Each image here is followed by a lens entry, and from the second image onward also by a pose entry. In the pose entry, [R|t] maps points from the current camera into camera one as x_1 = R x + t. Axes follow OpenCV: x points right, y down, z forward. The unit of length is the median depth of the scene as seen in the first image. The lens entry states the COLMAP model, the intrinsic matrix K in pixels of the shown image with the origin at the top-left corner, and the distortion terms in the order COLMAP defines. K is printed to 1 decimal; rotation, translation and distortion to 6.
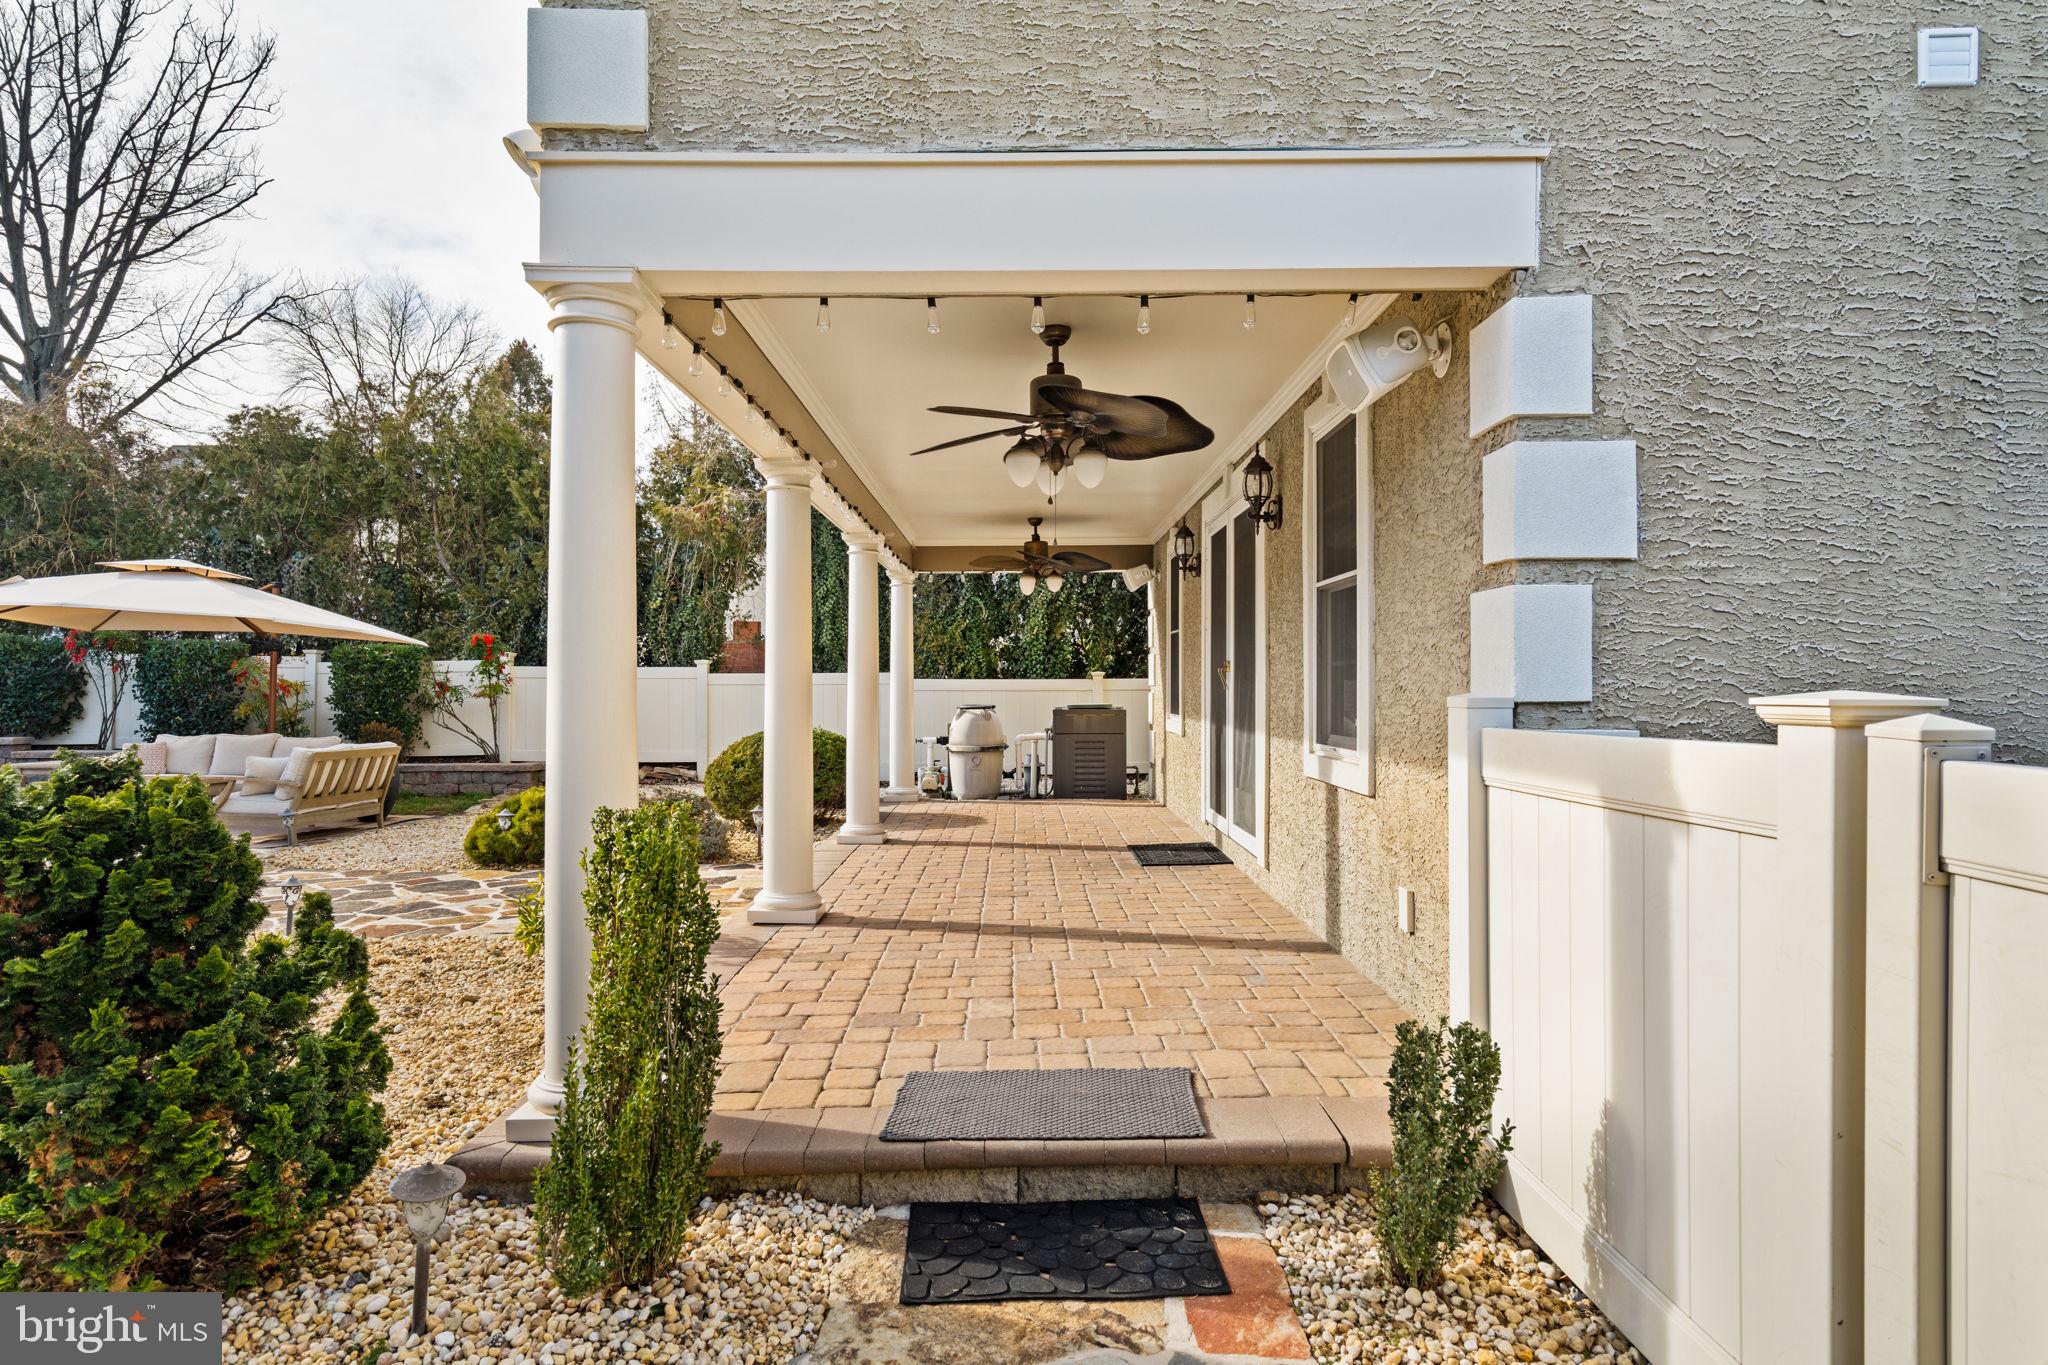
lens RADIAL K [[1180.9, 0, 1024.0], [0, 1180.9, 682.5], [0, 0, 1]] dist [0.015655, -0.000317]
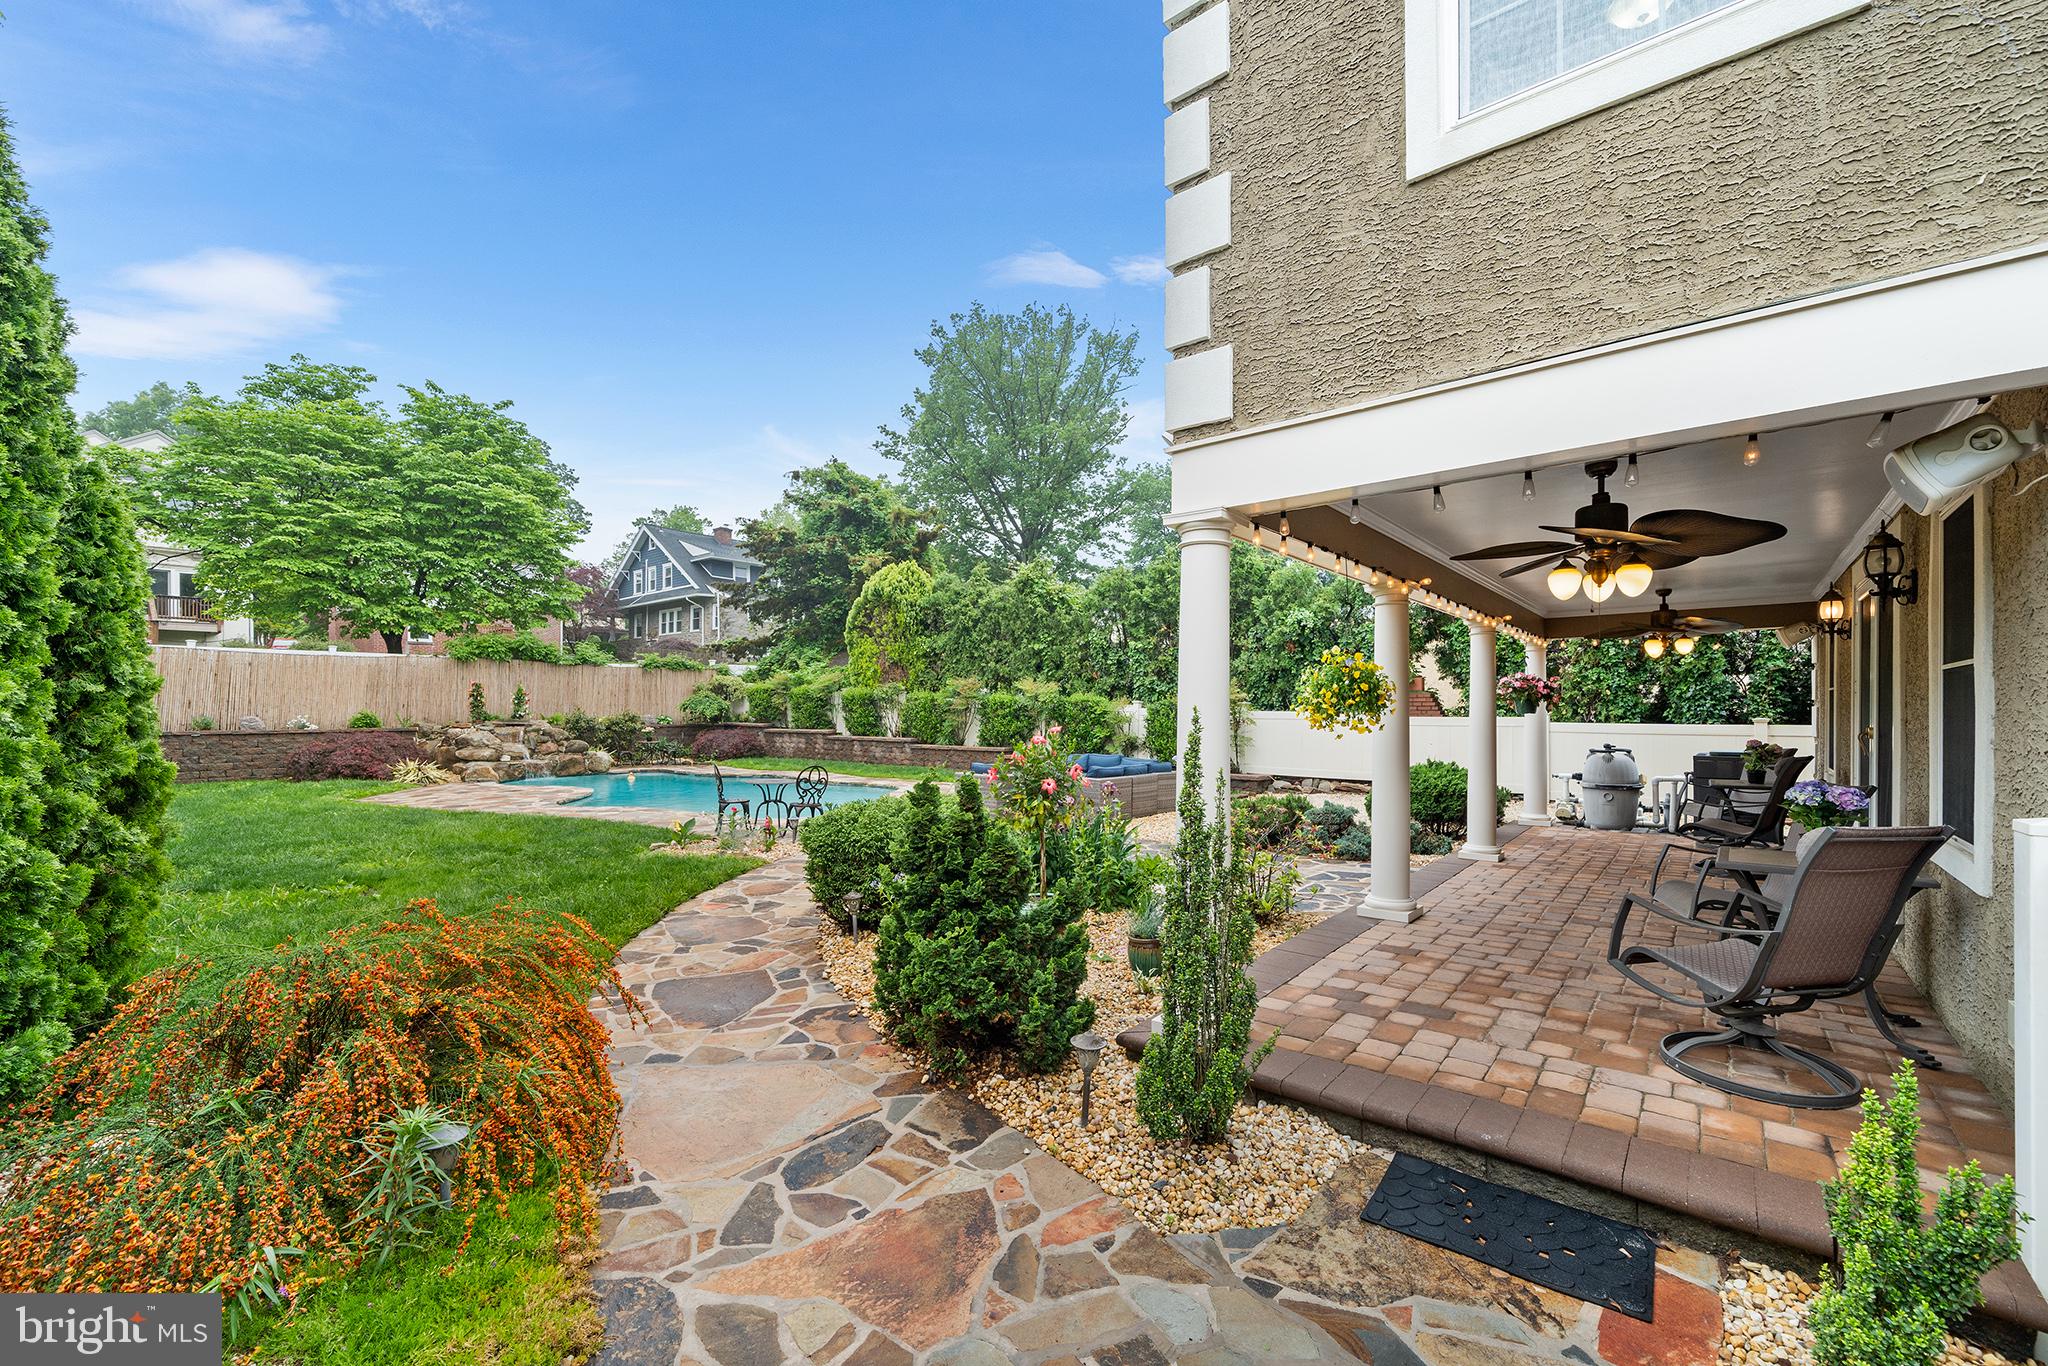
lens RADIAL K [[832.1, 0, 1018.8], [0, 832.1, 715.1], [0, 0, 1]] dist [0.000561, -0.000017]
pose [[0.758301, 0.007626, -0.651860, 0.192966], [-0.001531, 0.999950, 0.009917, -0.080127], [0.651902, -0.006522, 0.758275, -0.028942]]
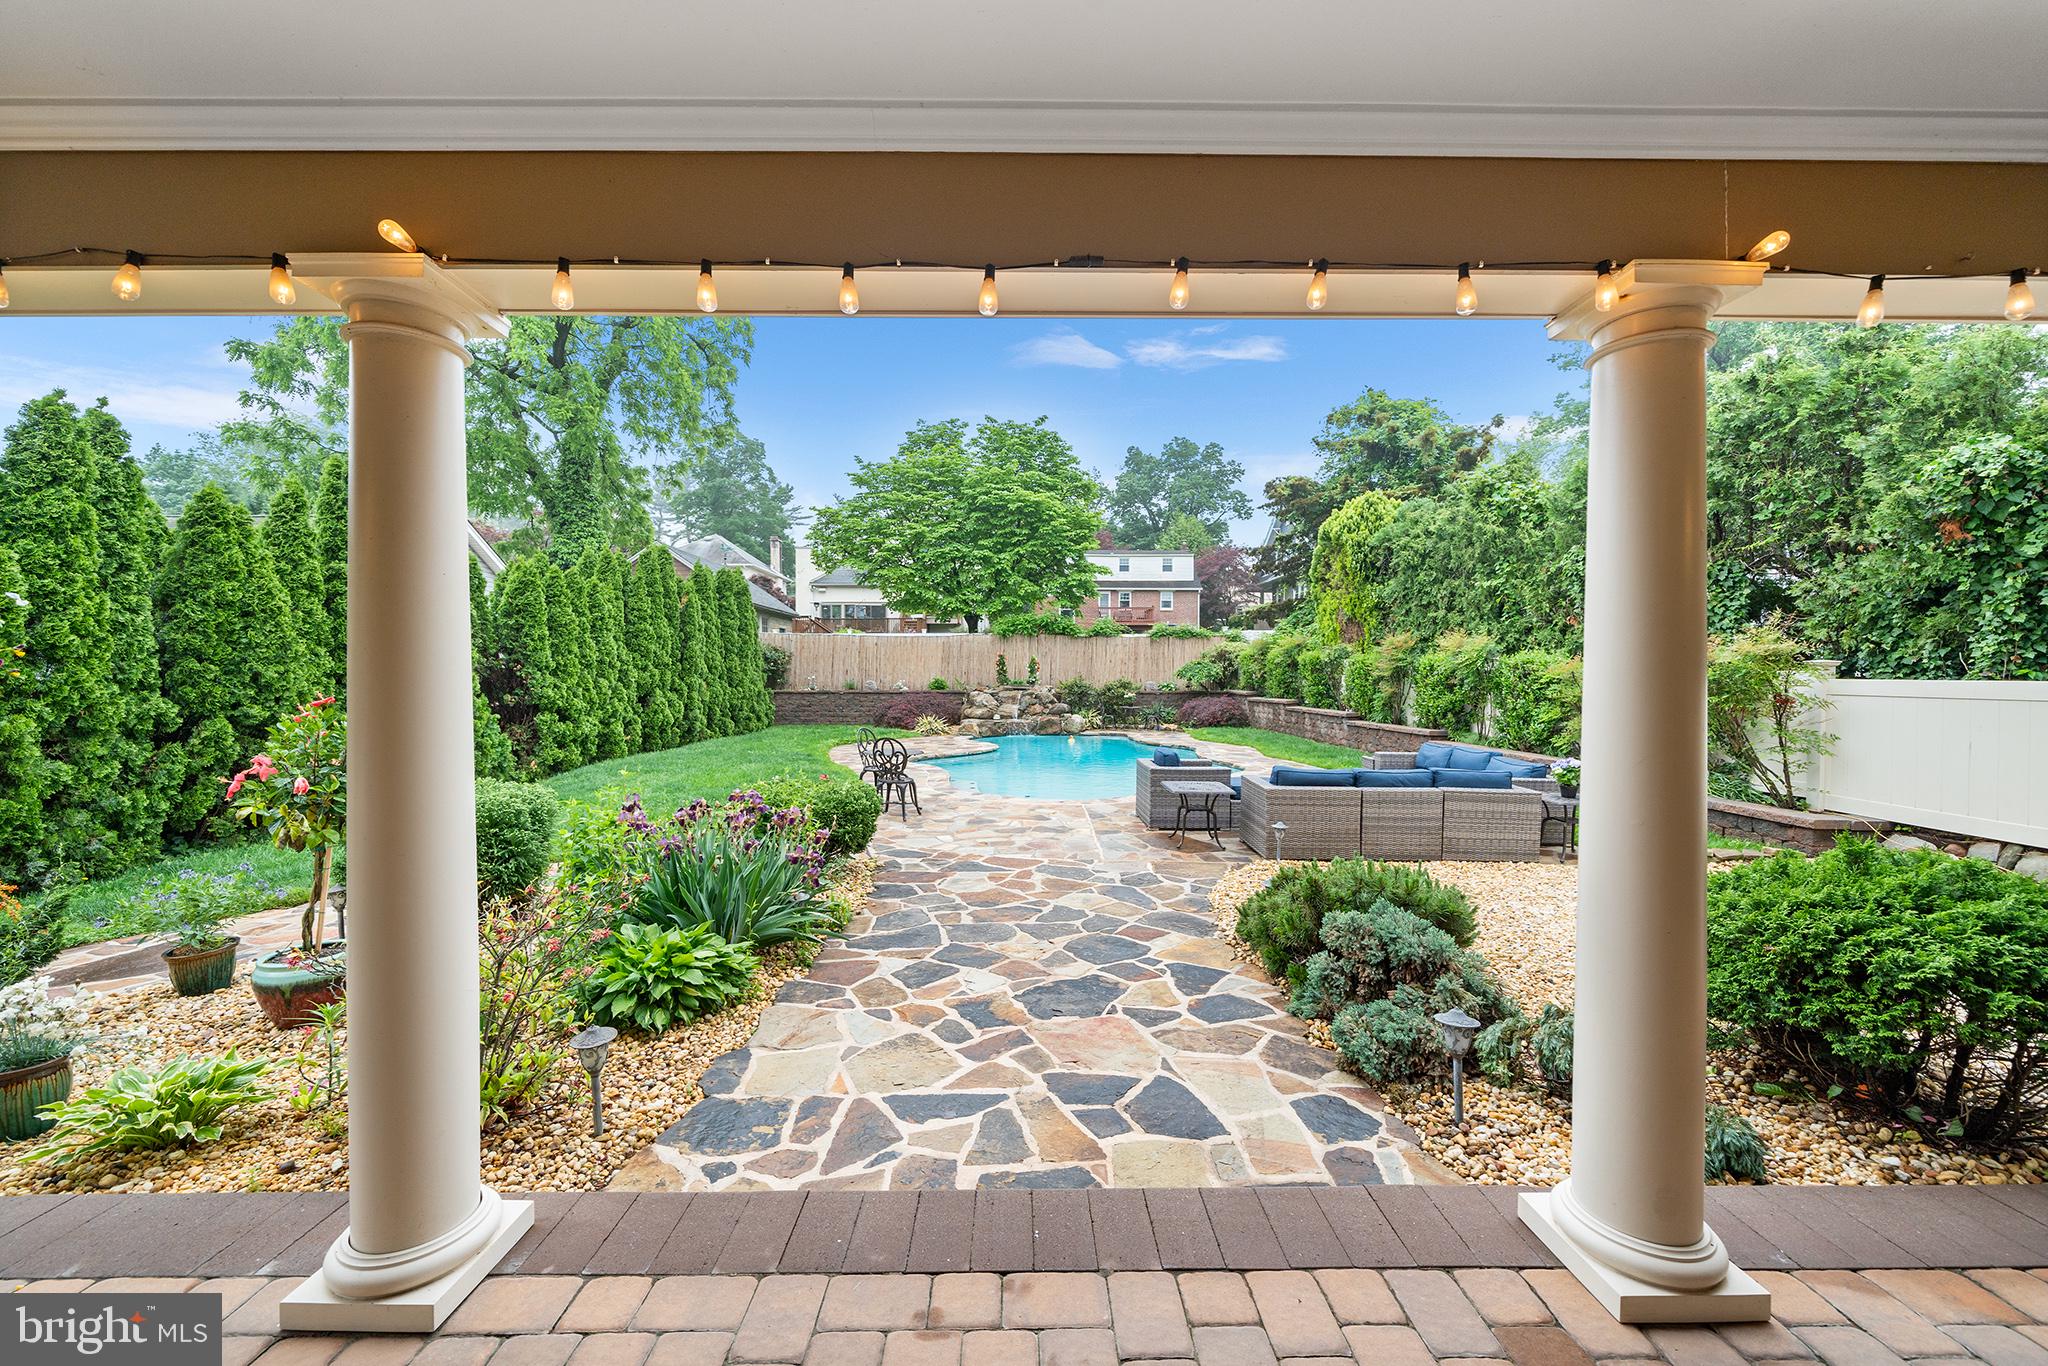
lens RADIAL K [[784.2, 0, 1024.0], [0, 784.2, 683.0], [0, 0, 1]] dist [0.000562, -0.000022]
pose [[0.000240, 0.010505, -0.999945, 0.195874], [-0.001436, 0.999944, 0.010505, -0.072107], [0.999999, 0.001434, 0.000255, 1.275114]]
